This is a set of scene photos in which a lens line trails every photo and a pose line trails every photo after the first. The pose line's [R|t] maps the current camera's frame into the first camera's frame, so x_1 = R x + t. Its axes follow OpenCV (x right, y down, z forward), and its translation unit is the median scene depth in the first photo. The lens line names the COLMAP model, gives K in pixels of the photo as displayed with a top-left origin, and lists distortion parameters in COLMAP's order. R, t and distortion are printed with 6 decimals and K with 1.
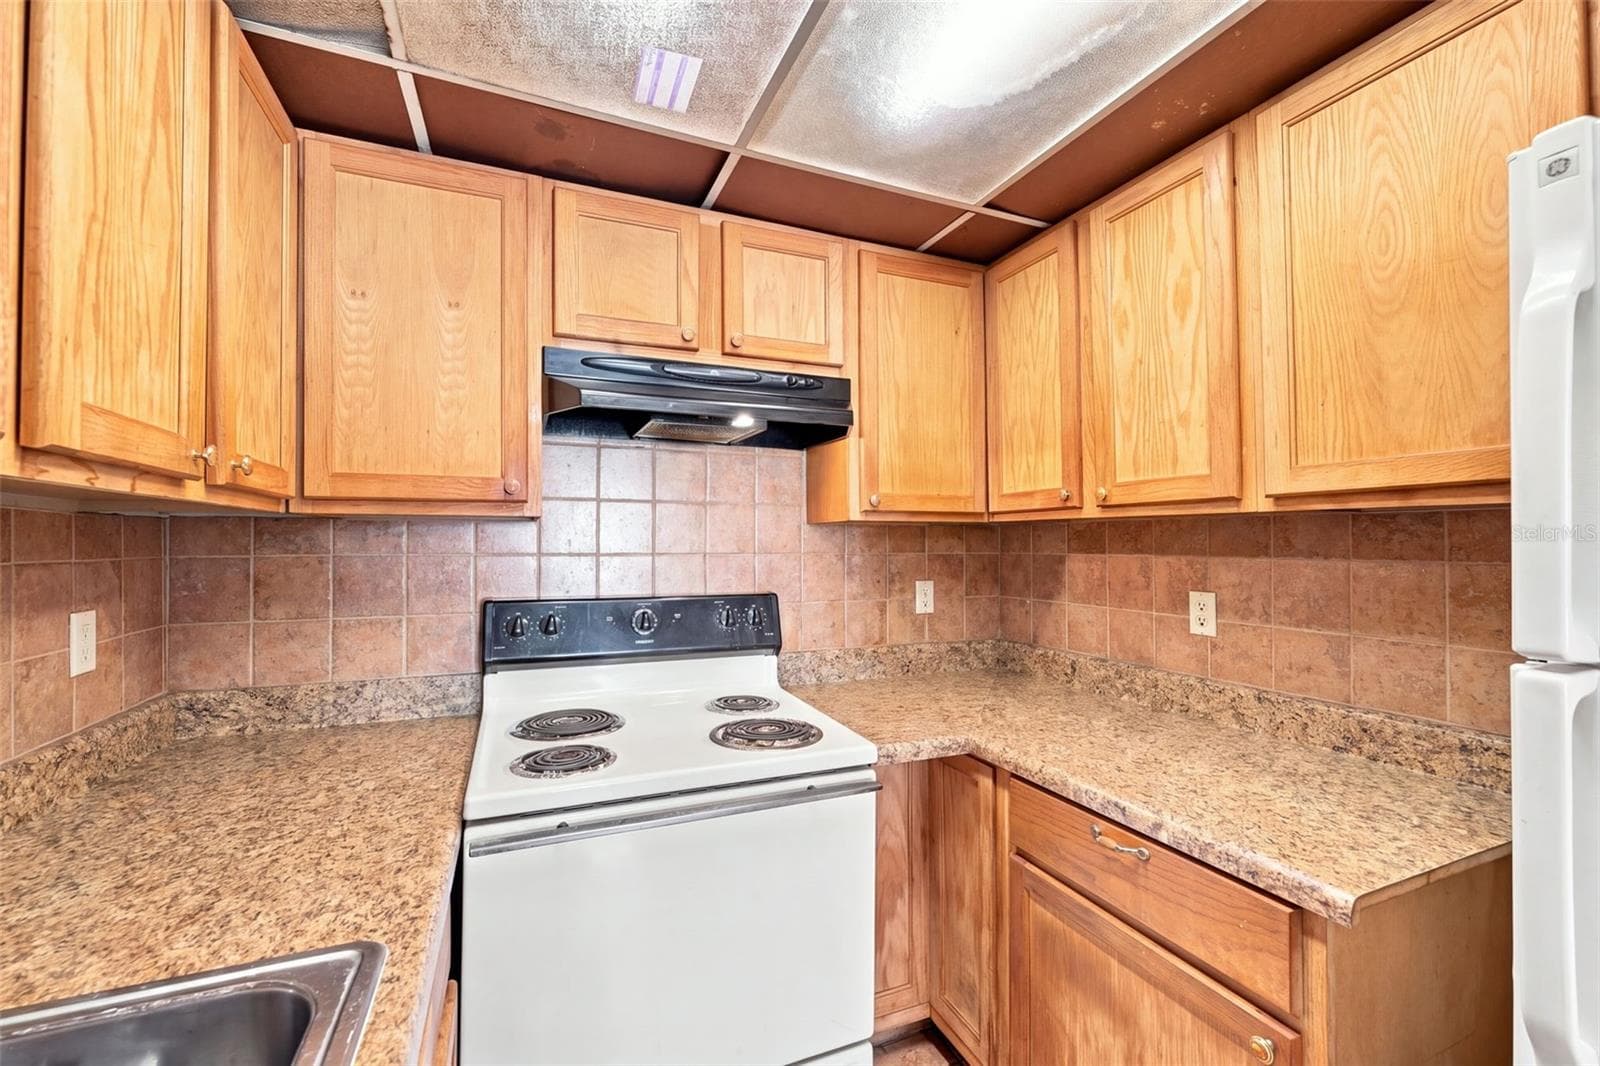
lens RADIAL K [[657.1, 0, 803.1], [0, 657.1, 533.3], [0, 0, 1]] dist [-0.000640, 0.000086]
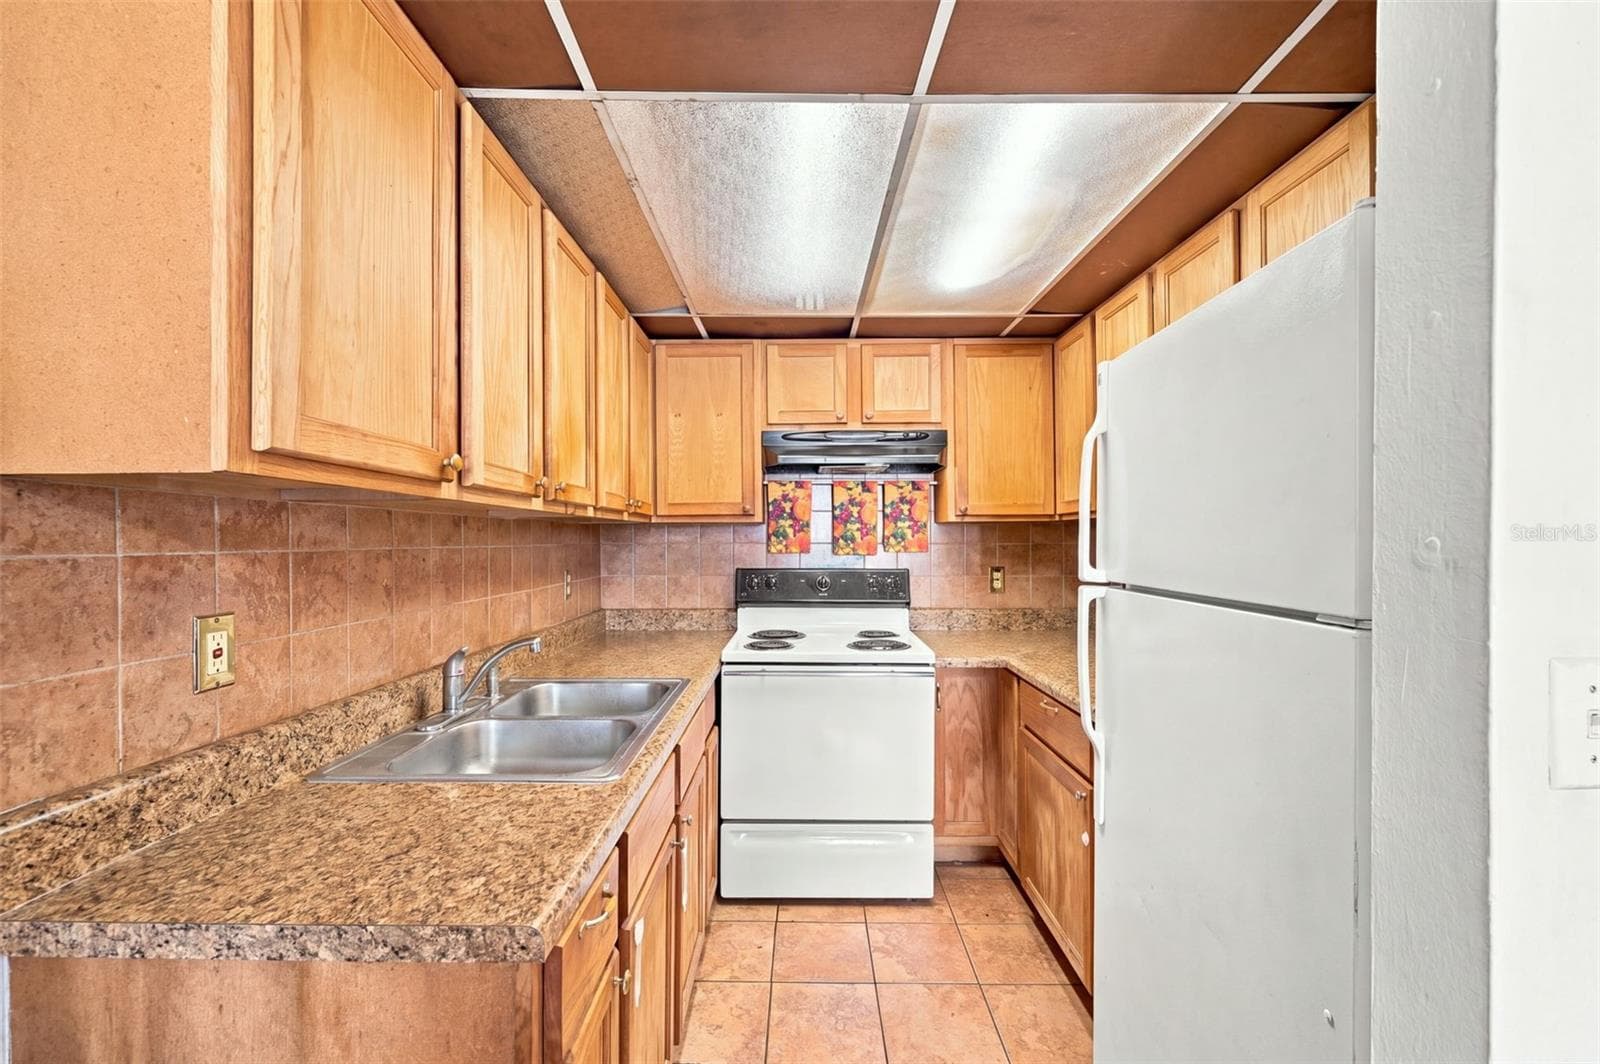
lens RADIAL K [[651.5, 0, 803.6], [0, 651.5, 532.8], [0, 0, 1]] dist [-0.000901, 0.000925]
pose [[0.921003, -0.005716, -0.389514, 0.387498], [0.008801, 0.999942, 0.006136, -0.006172], [0.389456, -0.009079, 0.921000, -0.593595]]
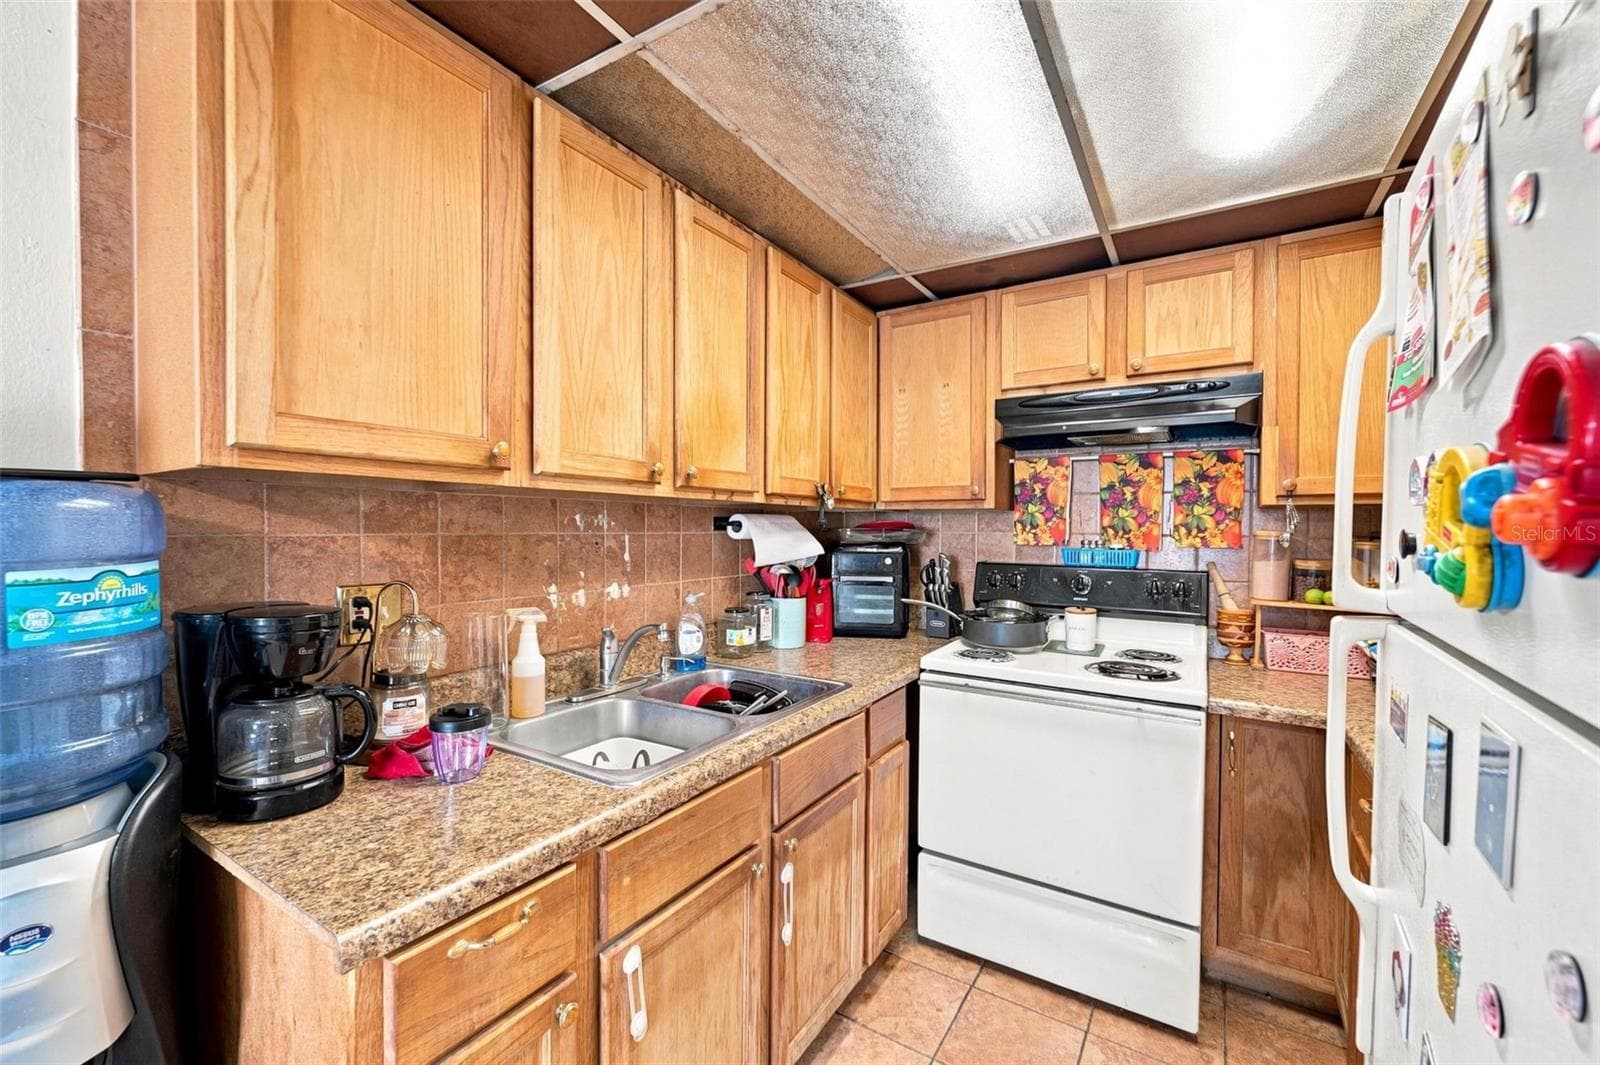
lens RADIAL K [[657.1, 0, 803.1], [0, 657.1, 532.8], [0, 0, 1]] dist [-0.000640, 0.000086]
pose [[0.582520, 0.012004, -0.812728, 0.553854], [0.007195, 0.999776, 0.019923, -0.001637], [0.812785, -0.017454, 0.582303, -0.260701]]
